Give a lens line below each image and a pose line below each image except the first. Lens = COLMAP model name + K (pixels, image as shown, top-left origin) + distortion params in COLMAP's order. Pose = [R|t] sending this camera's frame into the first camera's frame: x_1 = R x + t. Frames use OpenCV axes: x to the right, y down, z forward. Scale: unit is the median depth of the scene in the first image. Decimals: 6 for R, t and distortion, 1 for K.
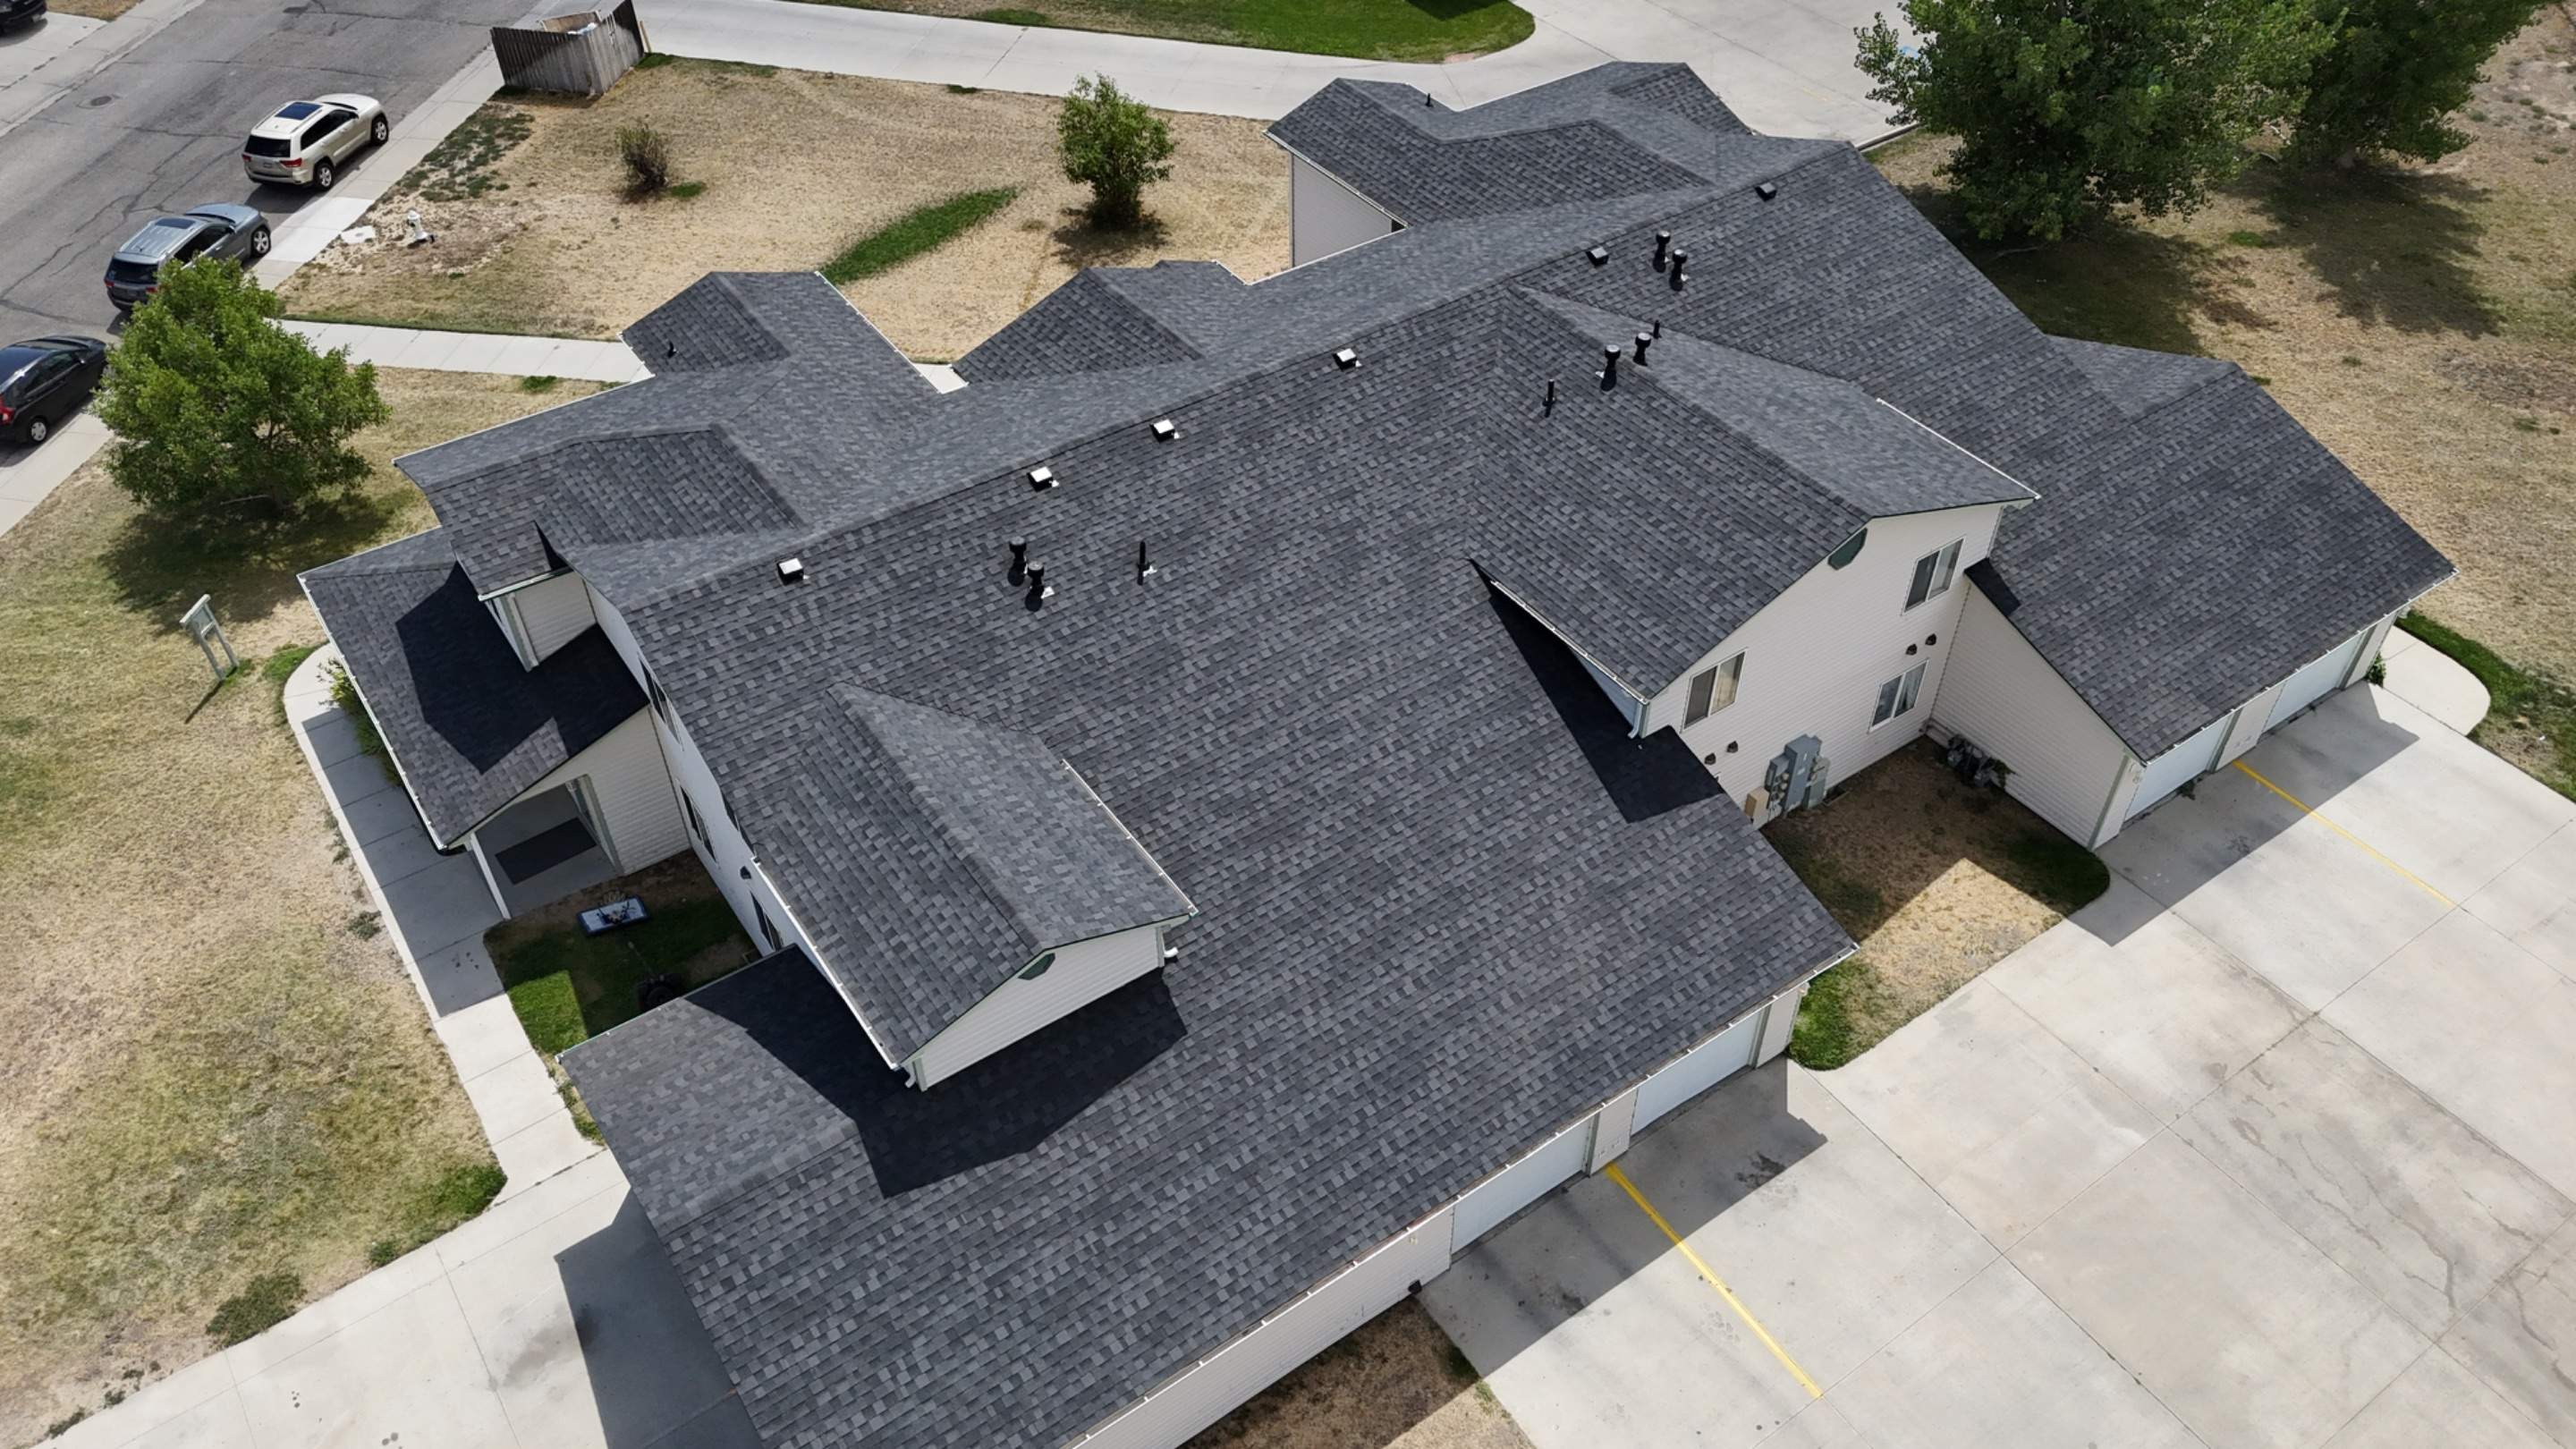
lens RADIAL K [[1898.6, 0, 1334.9], [0, 1898.6, 756.7], [0, 0, 1]] dist [0.073717, -0.071101]
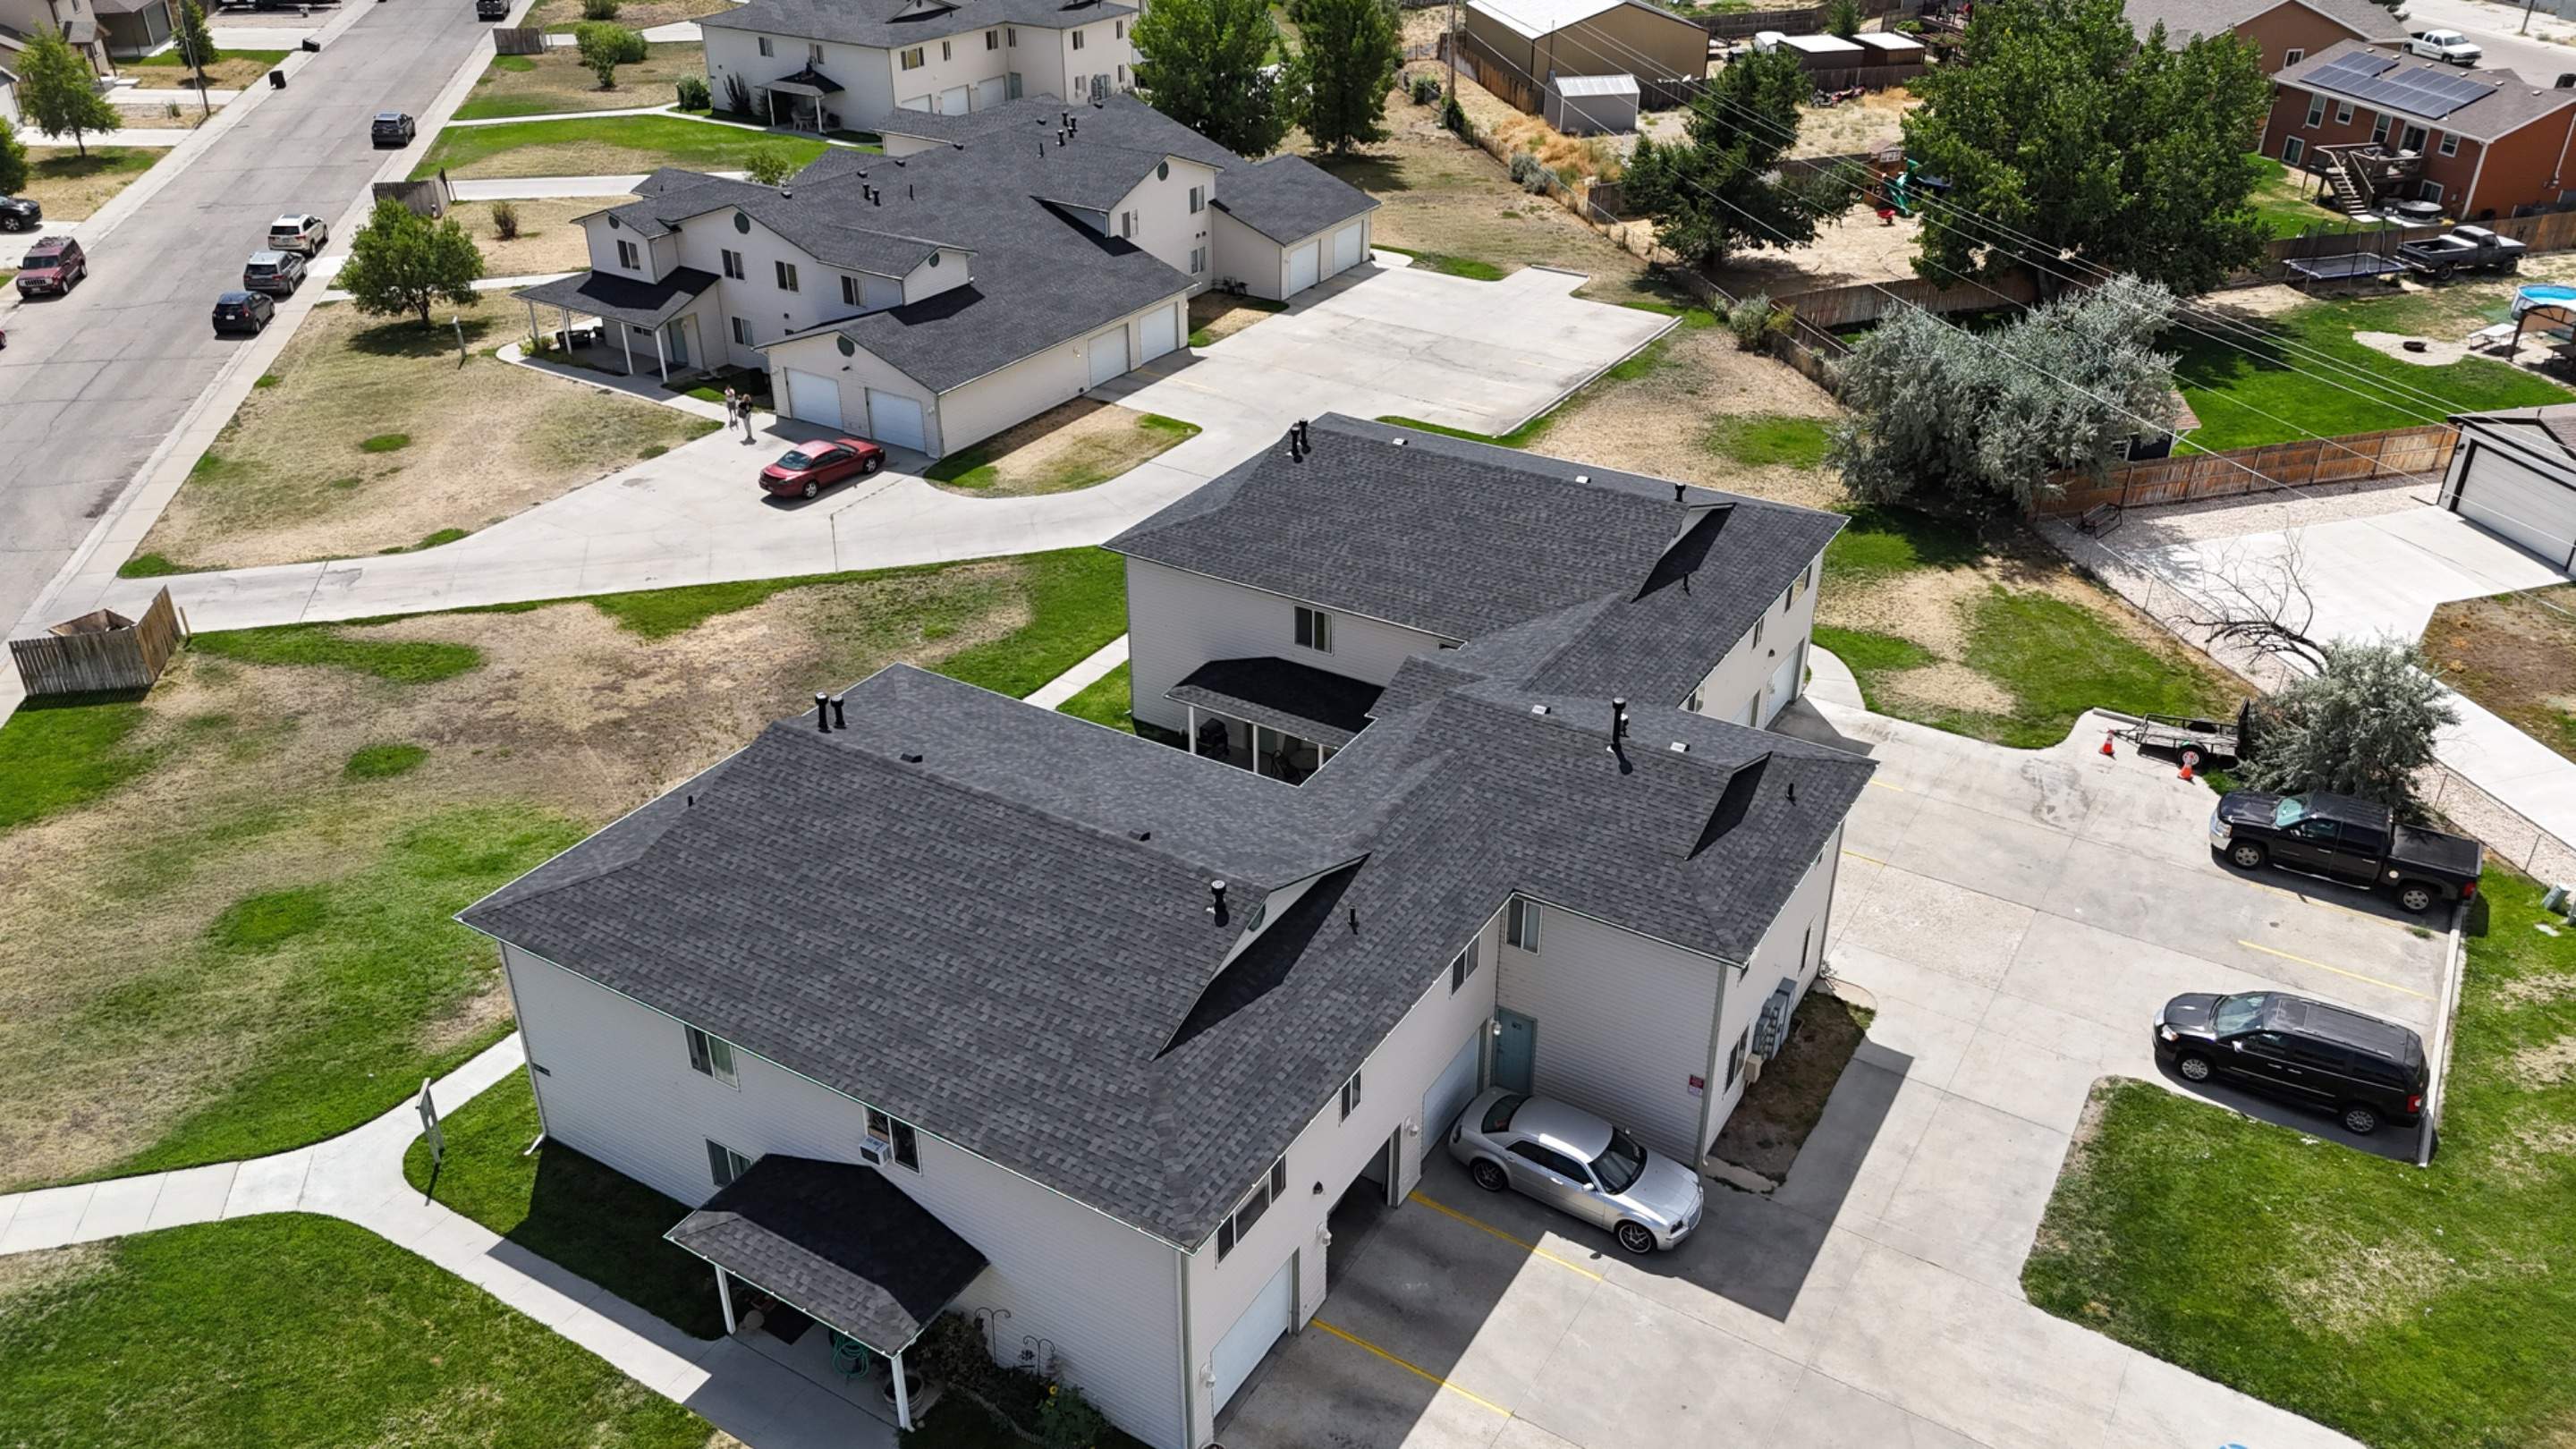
lens RADIAL K [[1898.6, 0, 1281.2], [0, 1898.6, 749.7], [0, 0, 1]] dist [0.073717, -0.071101]
pose [[0.929608, -0.180247, 0.321465, -0.574394], [0.249938, 0.949343, -0.190468, 1.173387], [-0.270849, 0.257407, 0.927568, -1.306221]]
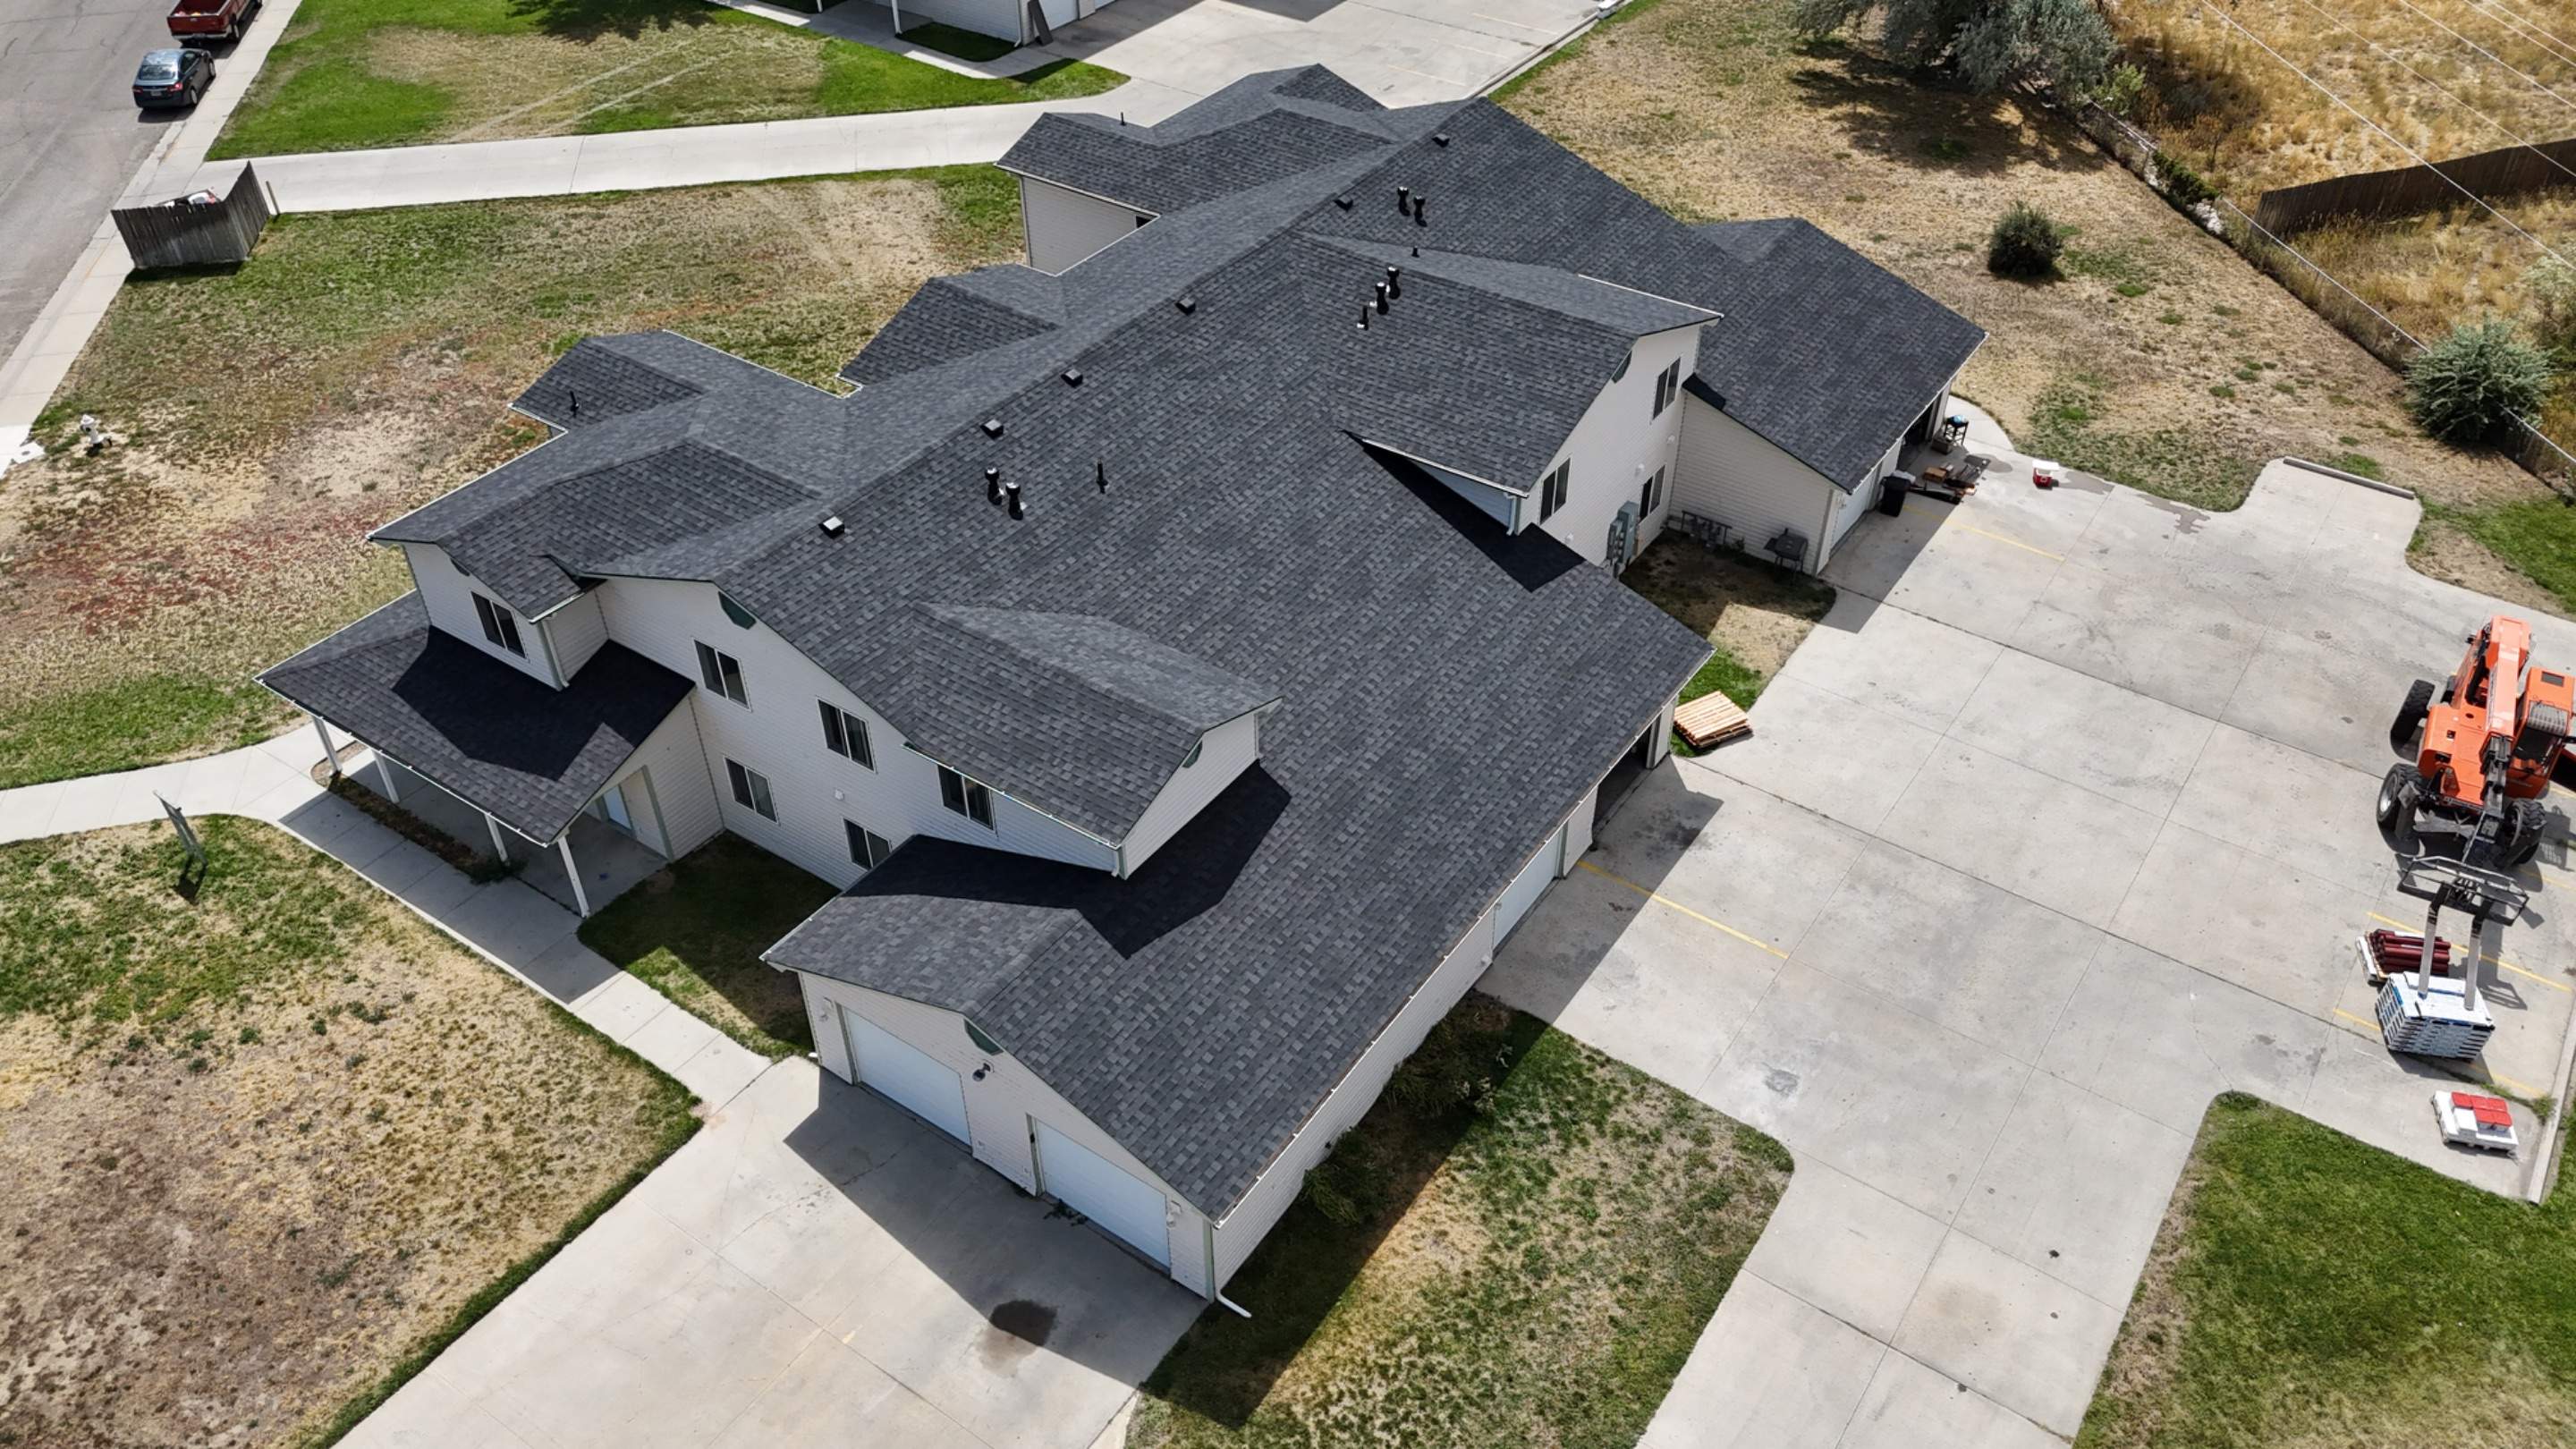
lens RADIAL K [[1898.6, 0, 1289.2], [0, 1898.6, 712.2], [0, 0, 1]] dist [0.073717, -0.071101]
pose [[0.940592, -0.216862, 0.261260, -0.318327], [0.235988, 0.970768, -0.043808, 0.116270], [-0.244123, 0.102860, 0.964274, -0.171400]]
